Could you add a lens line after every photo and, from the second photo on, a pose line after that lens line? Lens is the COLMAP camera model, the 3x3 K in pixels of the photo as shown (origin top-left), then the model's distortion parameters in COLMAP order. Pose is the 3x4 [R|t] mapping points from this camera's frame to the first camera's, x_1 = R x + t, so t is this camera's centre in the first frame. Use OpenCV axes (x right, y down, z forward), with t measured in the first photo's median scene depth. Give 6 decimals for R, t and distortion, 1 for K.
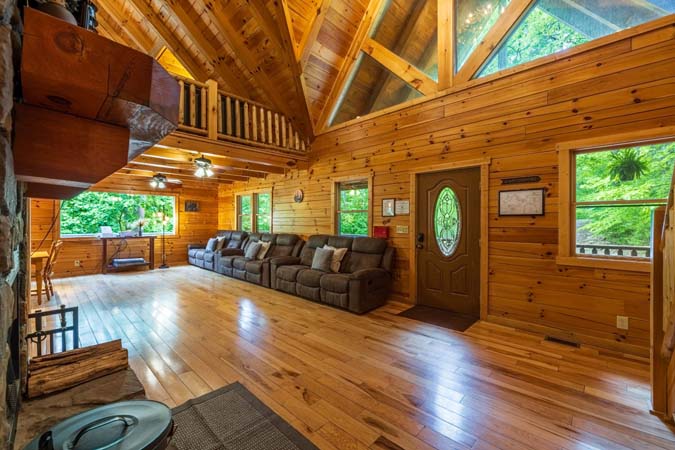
lens RADIAL K [[285.3, 0, 337.5], [0, 285.3, 223.1], [0, 0, 1]] dist [-0.000462, -0.000352]
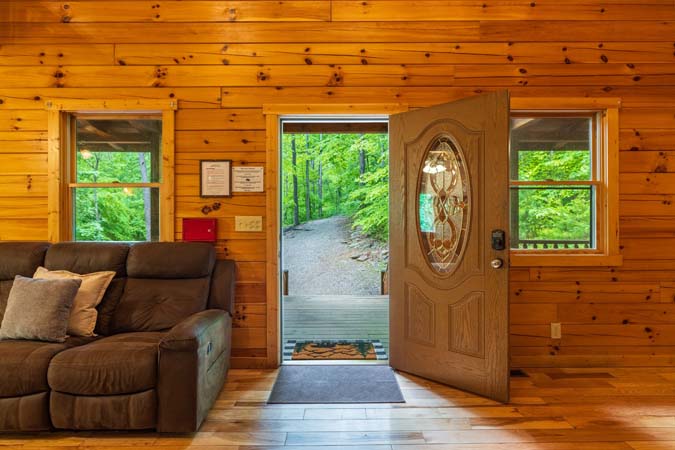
lens RADIAL K [[378.9, 0, 337.4], [0, 378.9, 225.4], [0, 0, 1]] dist [-0.001815, 0.000836]
pose [[0.719785, -0.011629, 0.694100, -0.123899], [0.007732, 0.999932, 0.008736, 0.020883], [-0.694154, -0.000921, 0.719826, 0.413195]]
